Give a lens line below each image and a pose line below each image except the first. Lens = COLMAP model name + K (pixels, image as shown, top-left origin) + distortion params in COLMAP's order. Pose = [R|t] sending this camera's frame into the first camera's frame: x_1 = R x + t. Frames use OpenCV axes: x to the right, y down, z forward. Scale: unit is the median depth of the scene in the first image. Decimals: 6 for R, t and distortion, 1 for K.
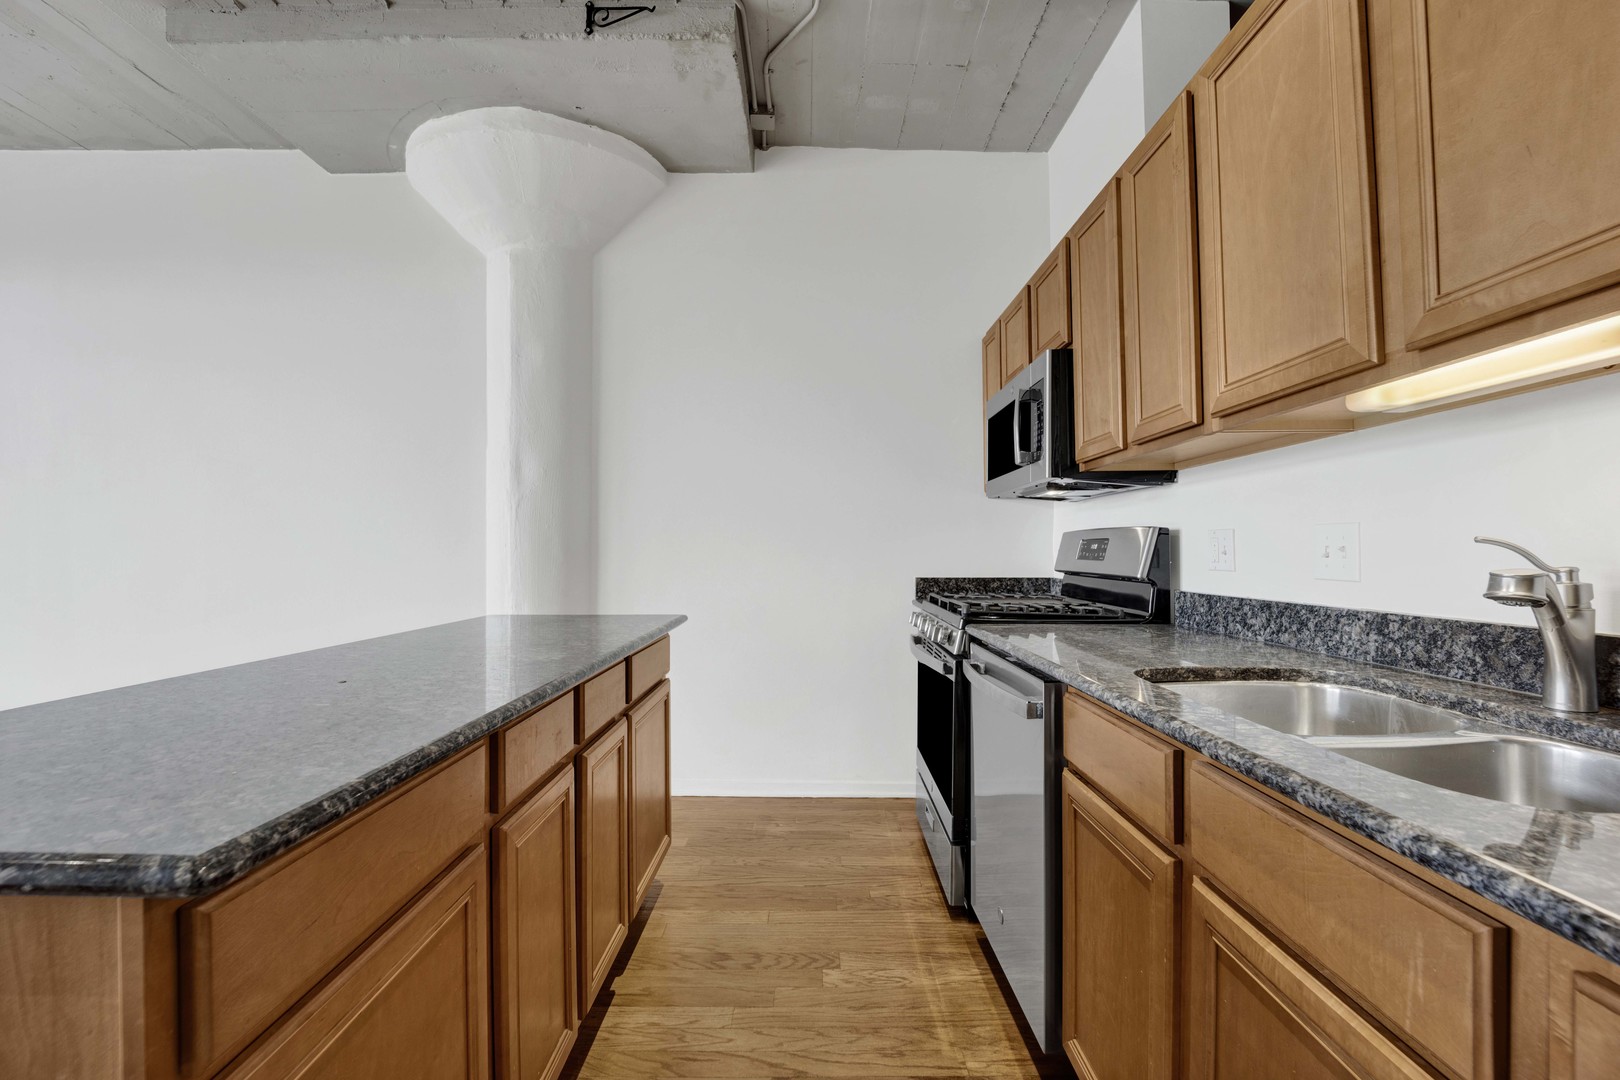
lens RADIAL K [[682.0, 0, 816.4], [0, 682.0, 542.5], [0, 0, 1]] dist [-0.017770, -0.002134]
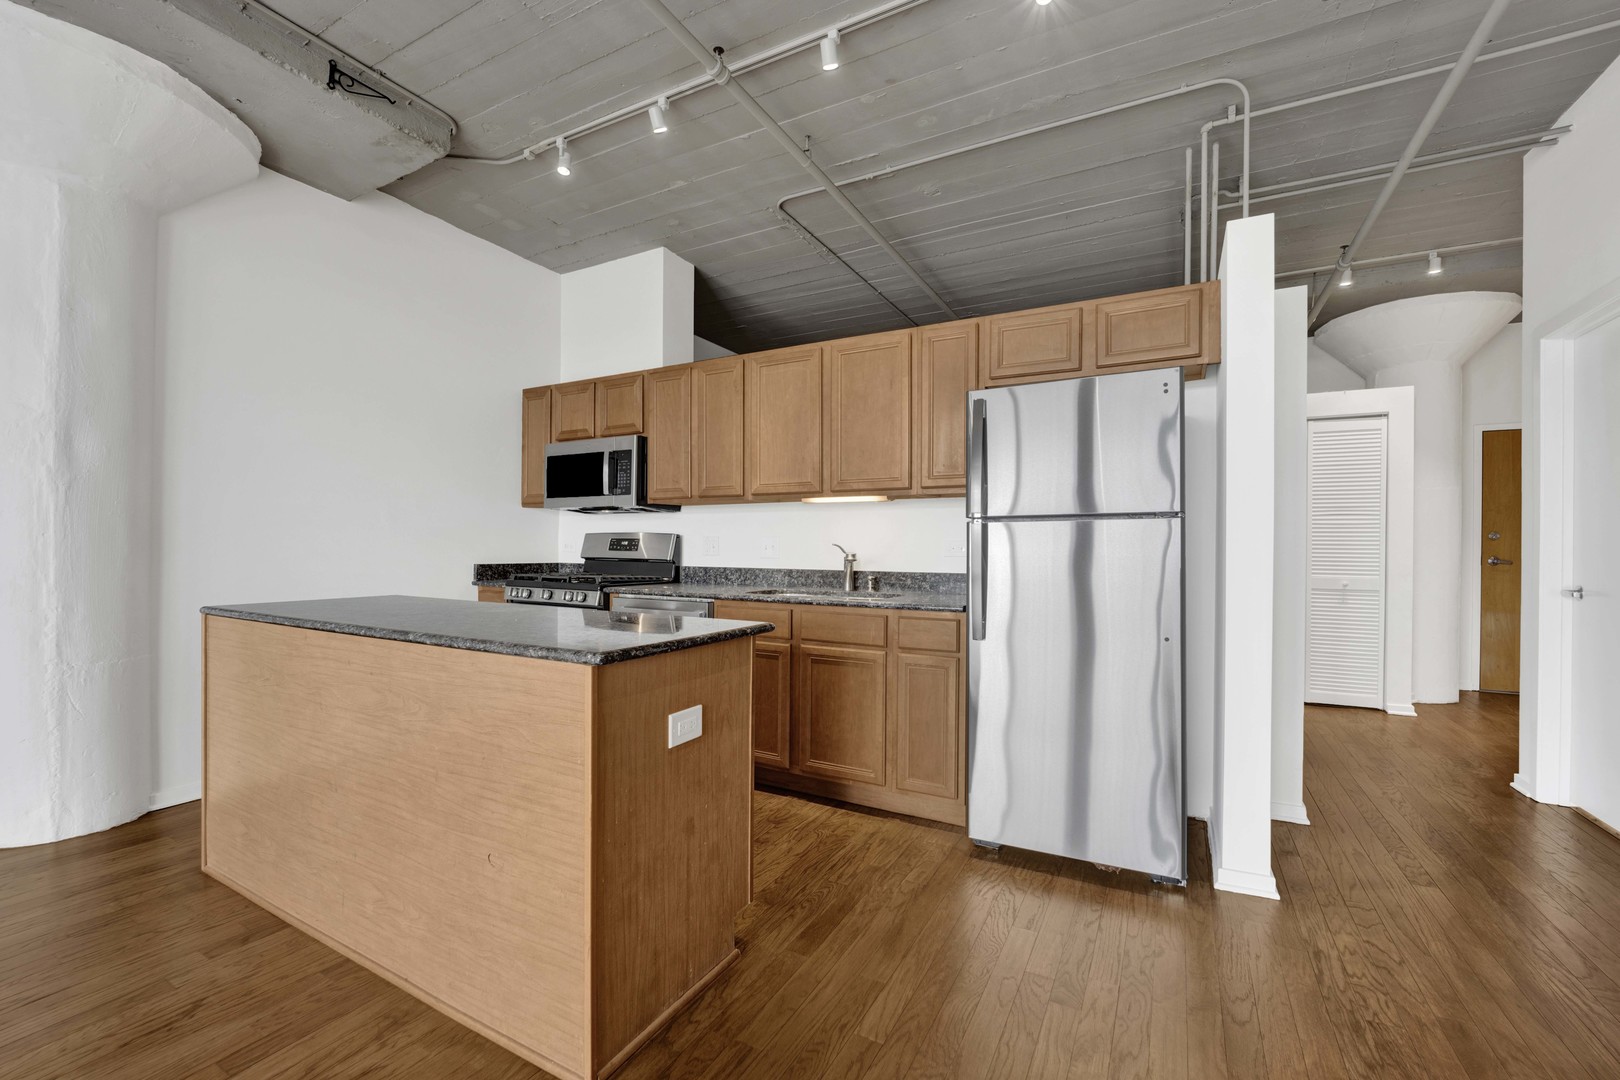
lens RADIAL K [[674.3, 0, 800.1], [0, 674.3, 550.4], [0, 0, 1]] dist [-0.019013, 0.000814]
pose [[0.502205, -0.000494, 0.864748, -0.924799], [-0.019875, 0.999729, 0.012113, -0.005453], [-0.864520, -0.023270, 0.502059, -0.269385]]
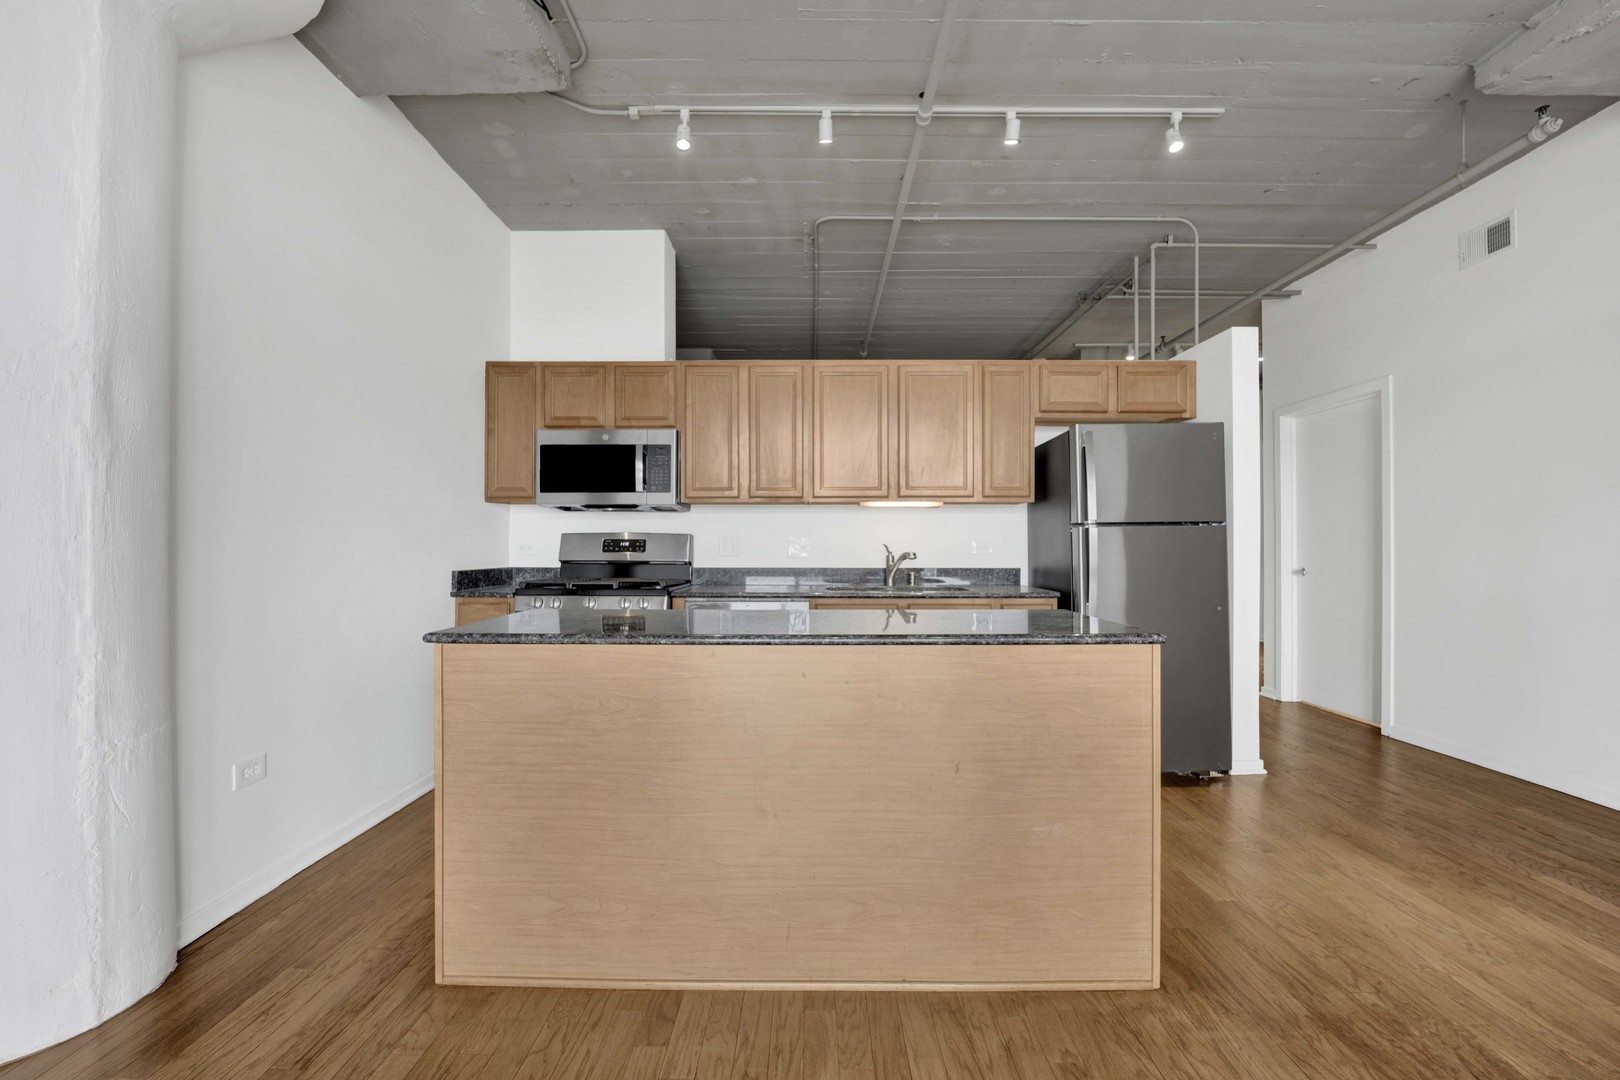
lens RADIAL K [[682.0, 0, 808.3], [0, 682.0, 546.6], [0, 0, 1]] dist [-0.017770, -0.002134]
pose [[0.025428, -0.000071, 0.999677, -1.262782], [-0.013747, 0.999905, 0.000421, 0.005158], [-0.999582, -0.013754, 0.025424, 0.561970]]
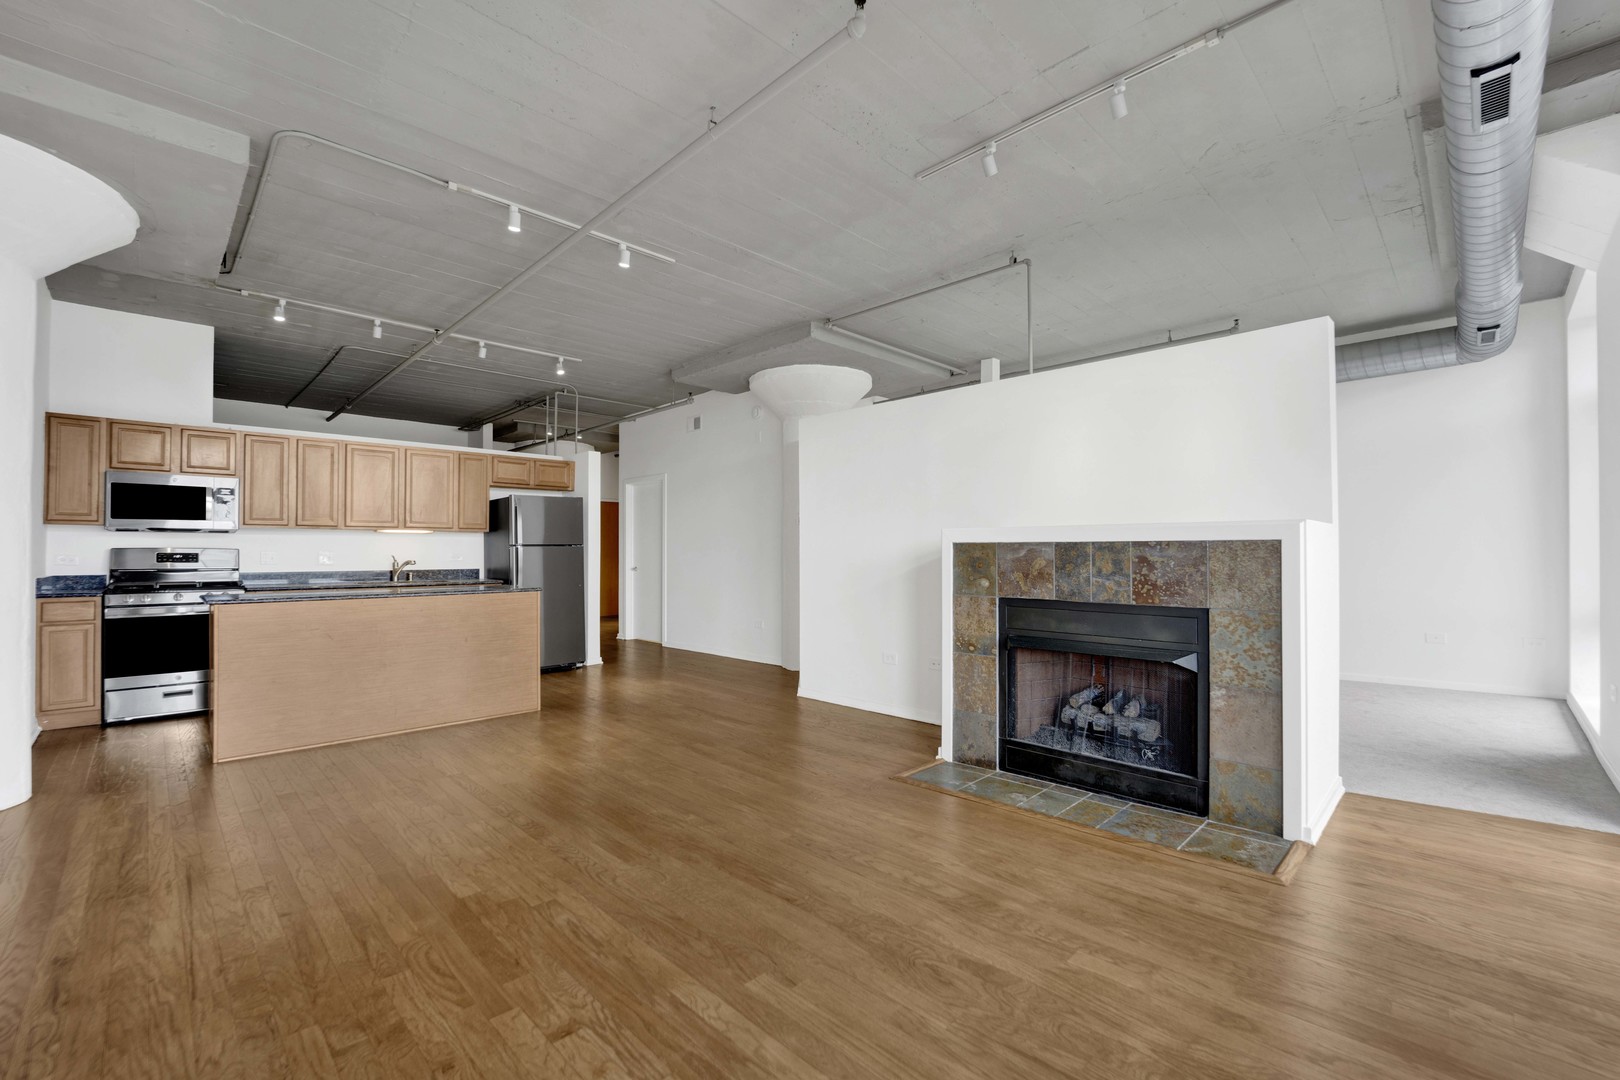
lens RADIAL K [[682.0, 0, 813.6], [0, 682.0, 545.2], [0, 0, 1]] dist [-0.017770, -0.002134]
pose [[-0.691301, 0.006311, 0.722539, -2.700373], [-0.009864, 0.999786, -0.018170, -0.011101], [-0.722499, -0.019688, -0.691091, 1.073052]]
